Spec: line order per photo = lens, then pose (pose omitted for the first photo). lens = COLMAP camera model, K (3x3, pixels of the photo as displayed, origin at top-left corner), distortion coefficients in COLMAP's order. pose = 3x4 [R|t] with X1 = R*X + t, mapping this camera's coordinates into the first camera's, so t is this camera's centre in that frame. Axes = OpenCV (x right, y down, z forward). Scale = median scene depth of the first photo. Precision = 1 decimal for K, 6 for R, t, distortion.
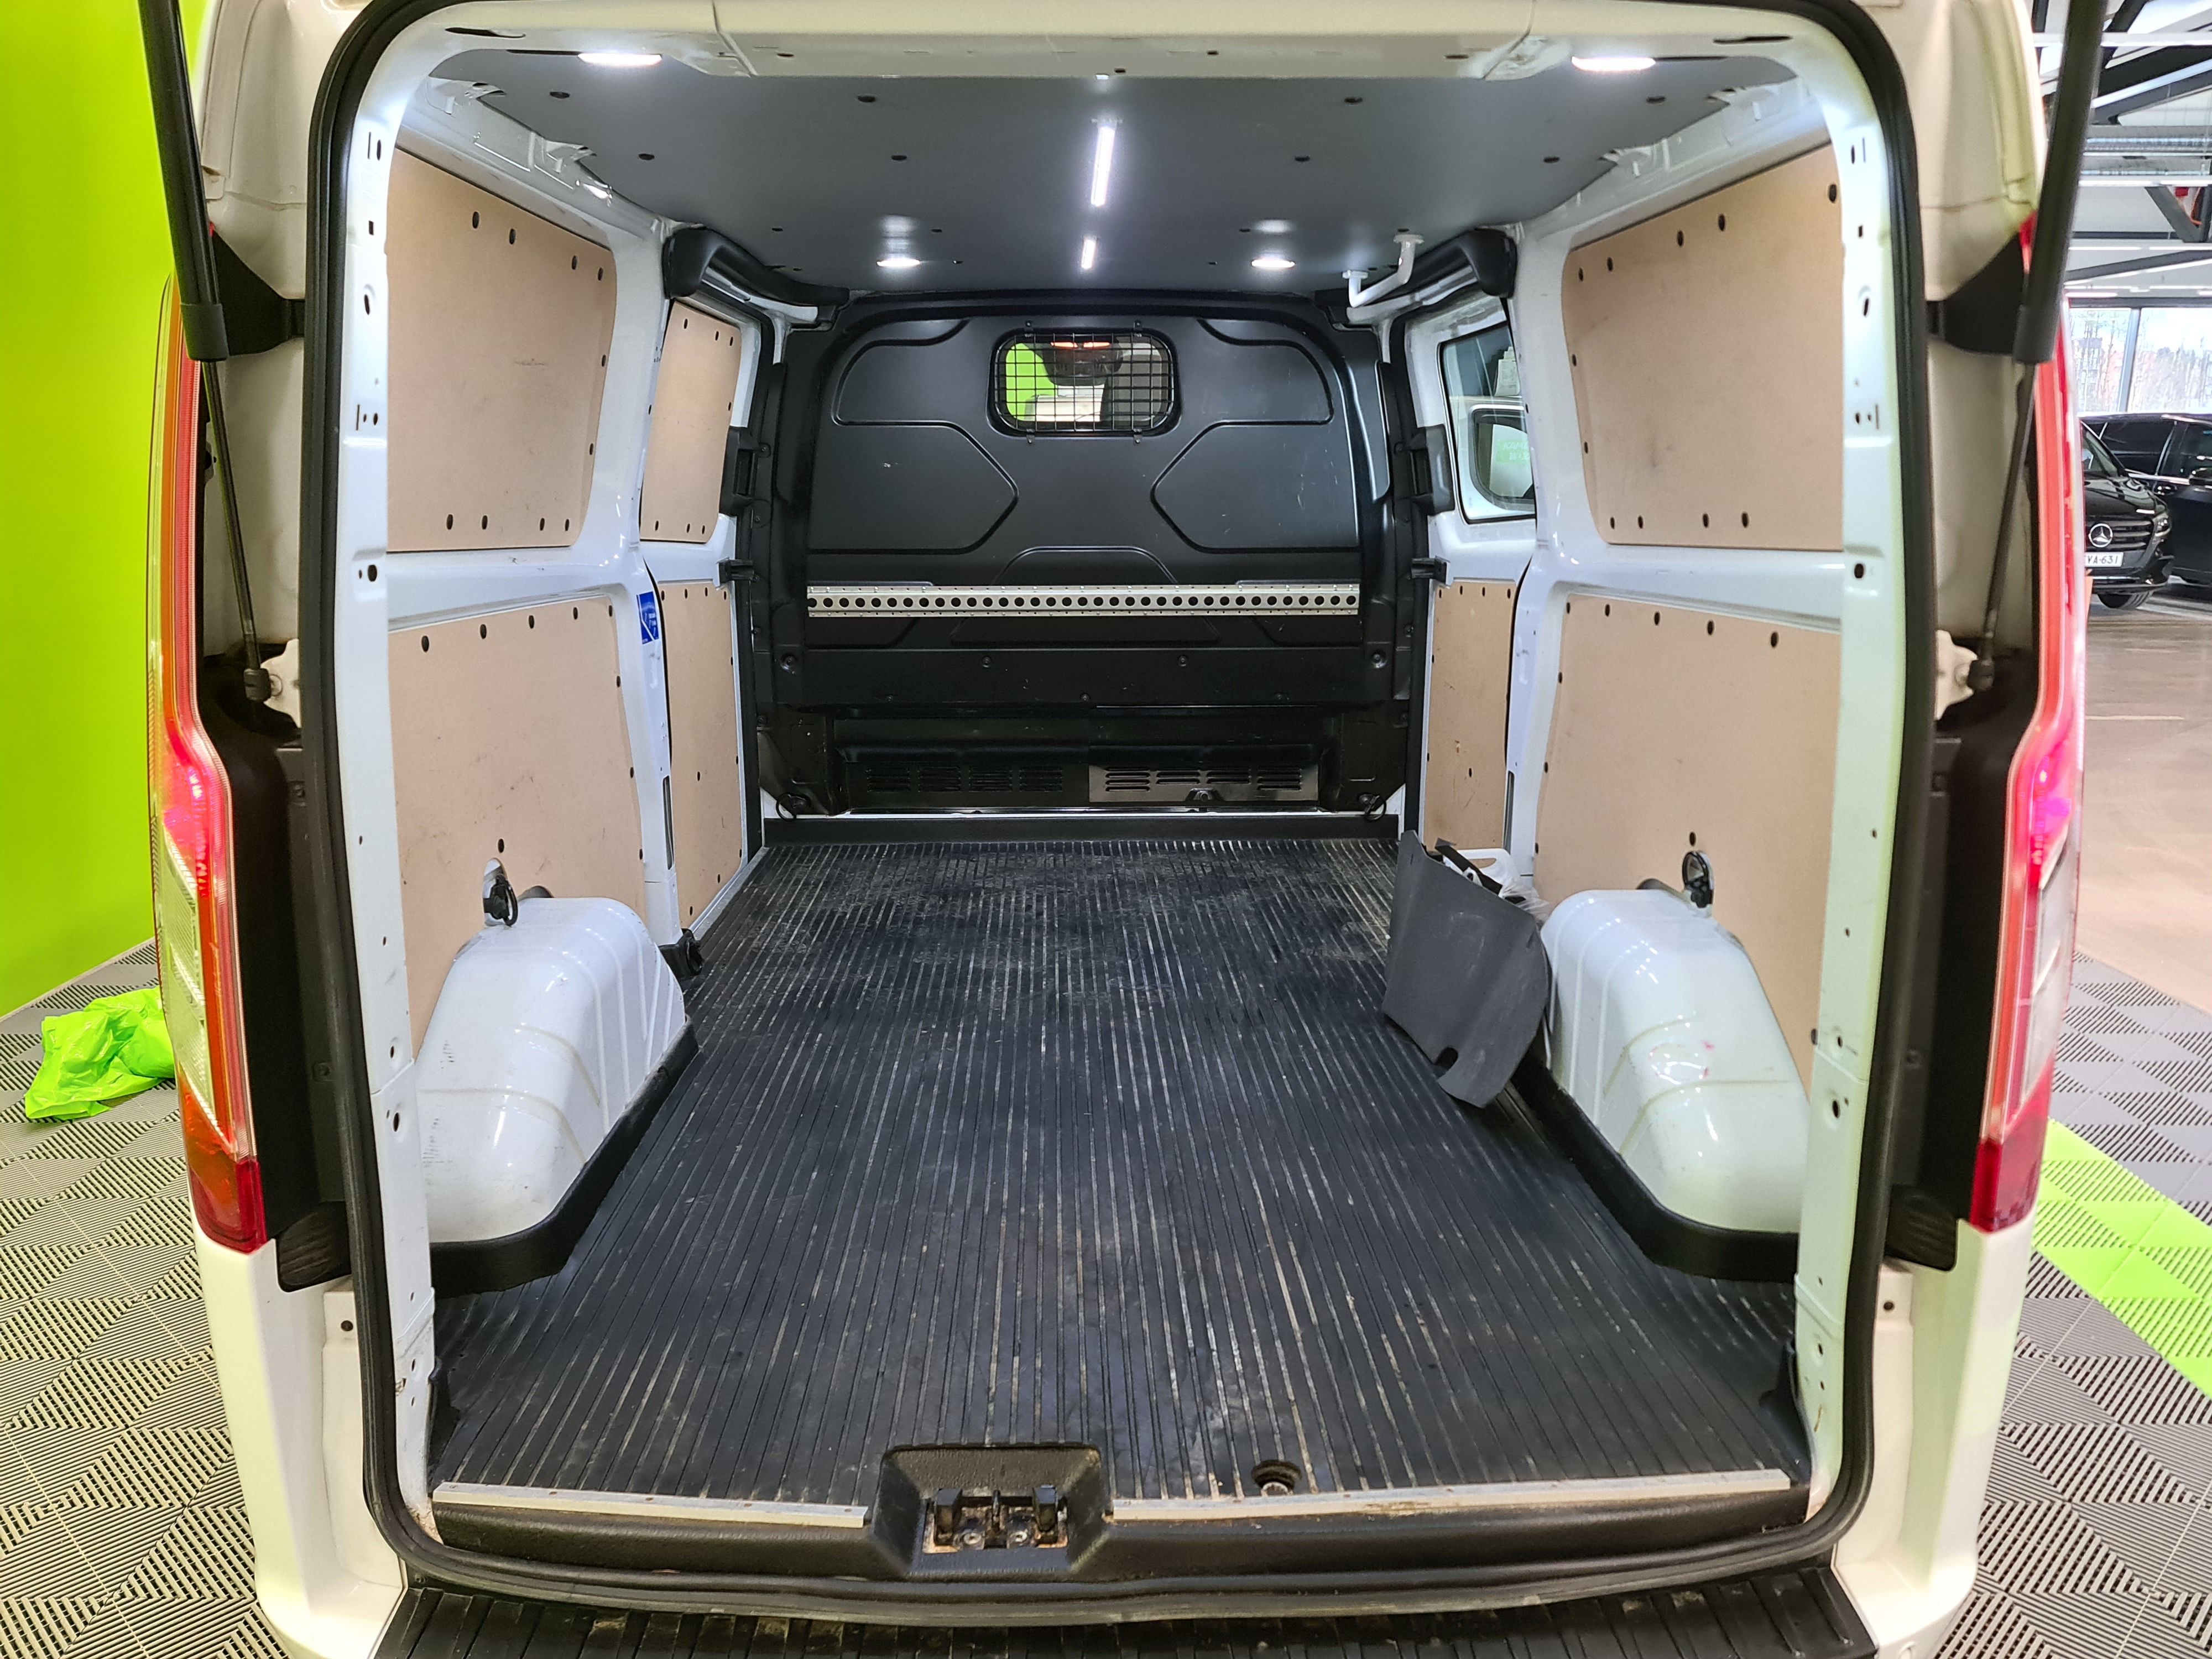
lens RADIAL K [[1610.3, 0, 1106.0], [0, 1610.3, 829.5], [0, 0, 1]] dist [0.070249, 0.000636]
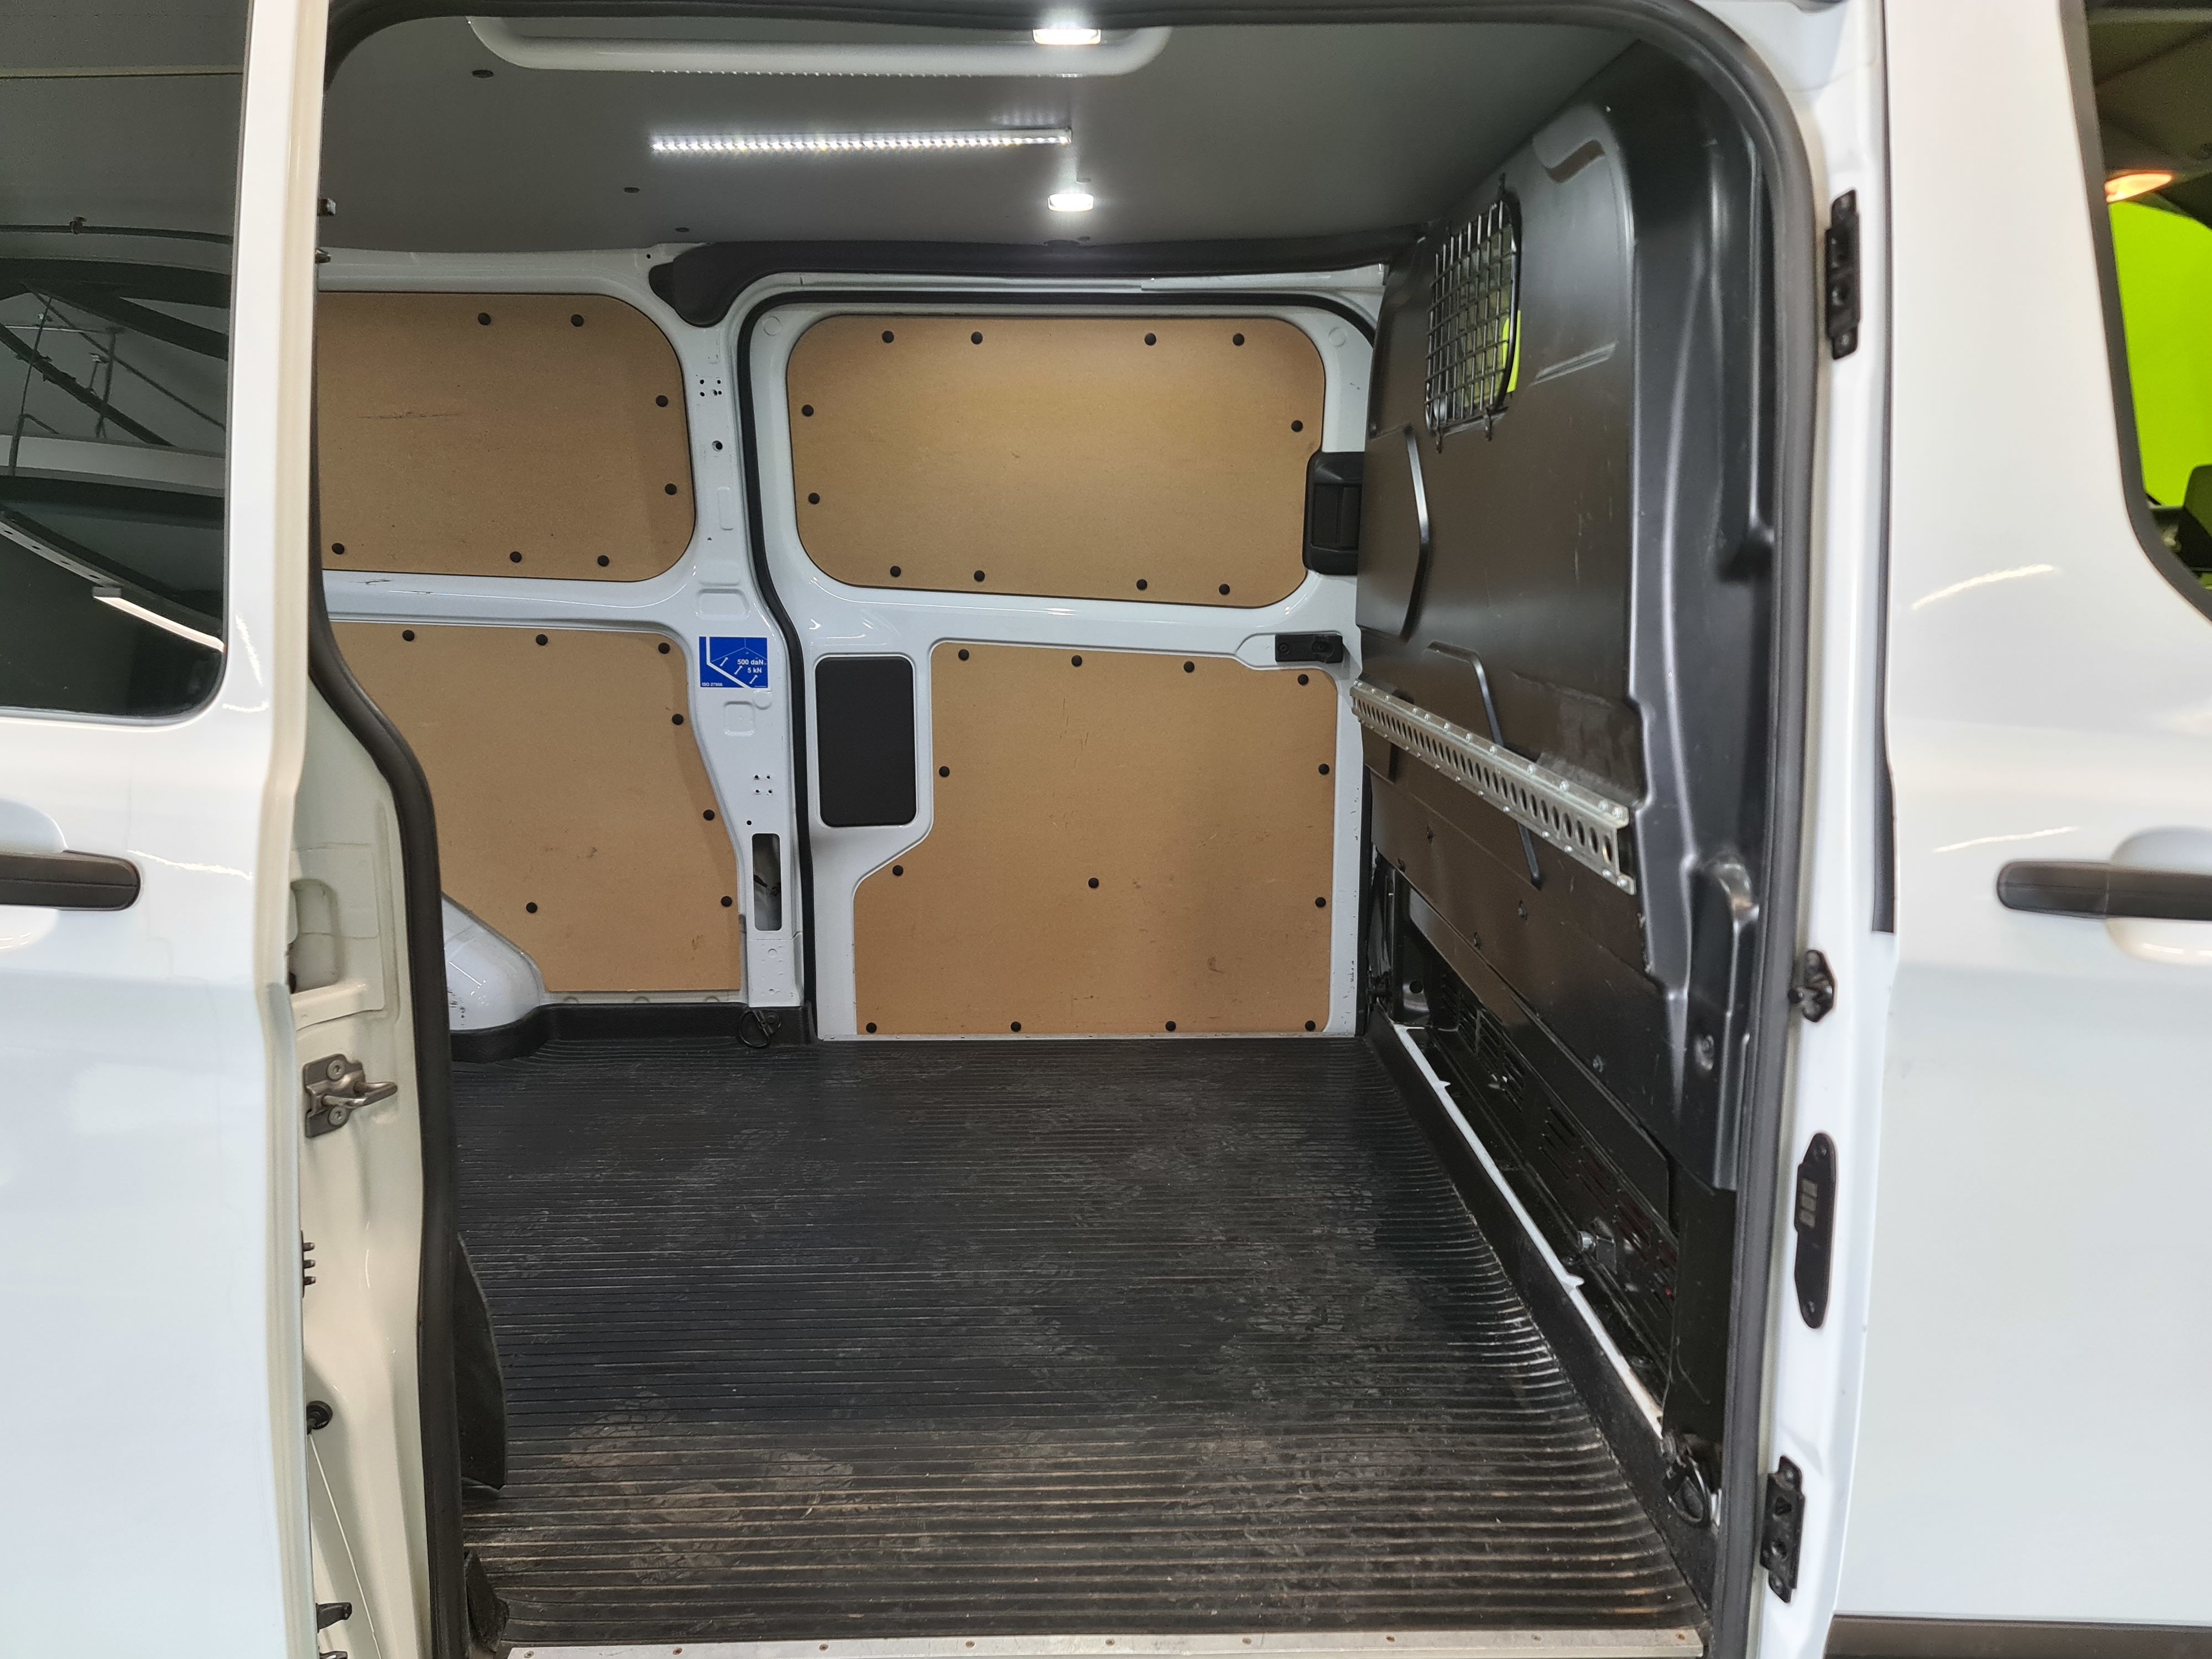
lens RADIAL K [[1610.3, 0, 1106.0], [0, 1610.3, 829.5], [0, 0, 1]] dist [0.070249, 0.000636]
pose [[-0.011599, 0.173456, -0.984773, 0.595482], [-0.208476, 0.962778, 0.172038, -0.218767], [0.977959, 0.207297, 0.024994, 1.063858]]
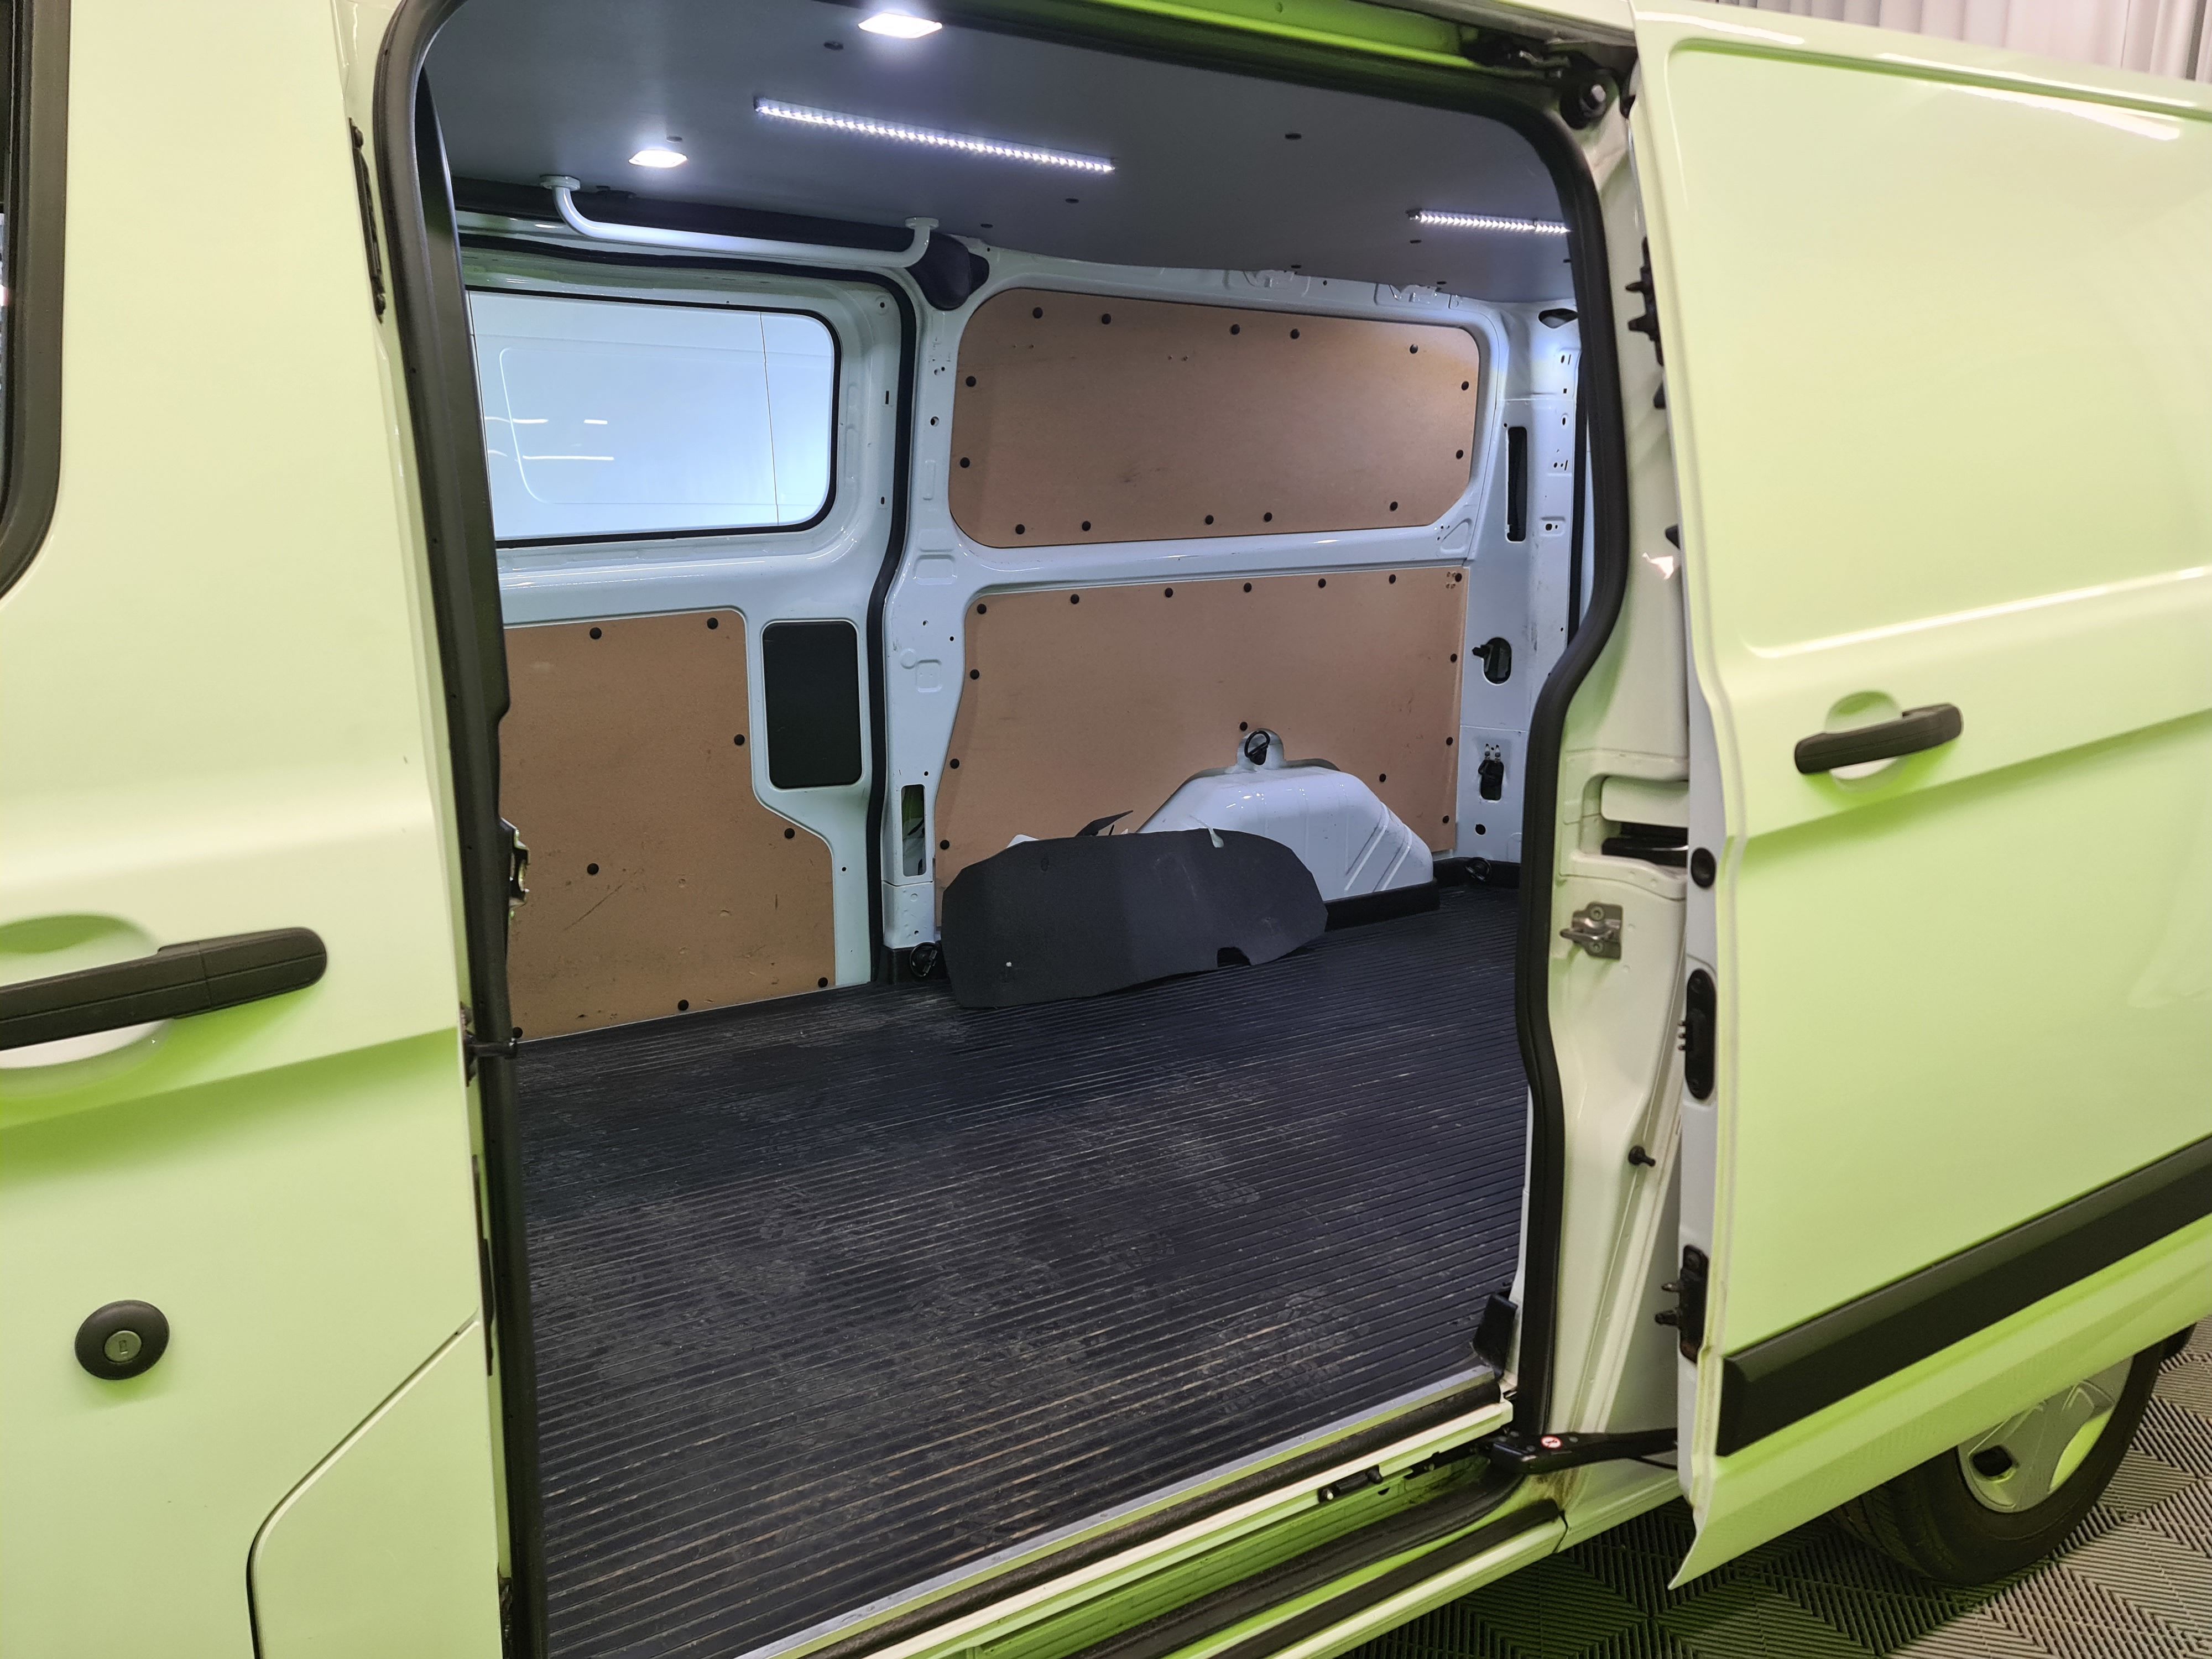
lens RADIAL K [[1610.3, 0, 1106.0], [0, 1610.3, 829.5], [0, 0, 1]] dist [0.070249, 0.000636]
pose [[-0.509004, -0.175186, 0.842749, -0.599108], [0.182795, 0.934739, 0.304713, -0.266828], [-0.841131, 0.309150, -0.443762, 1.241471]]
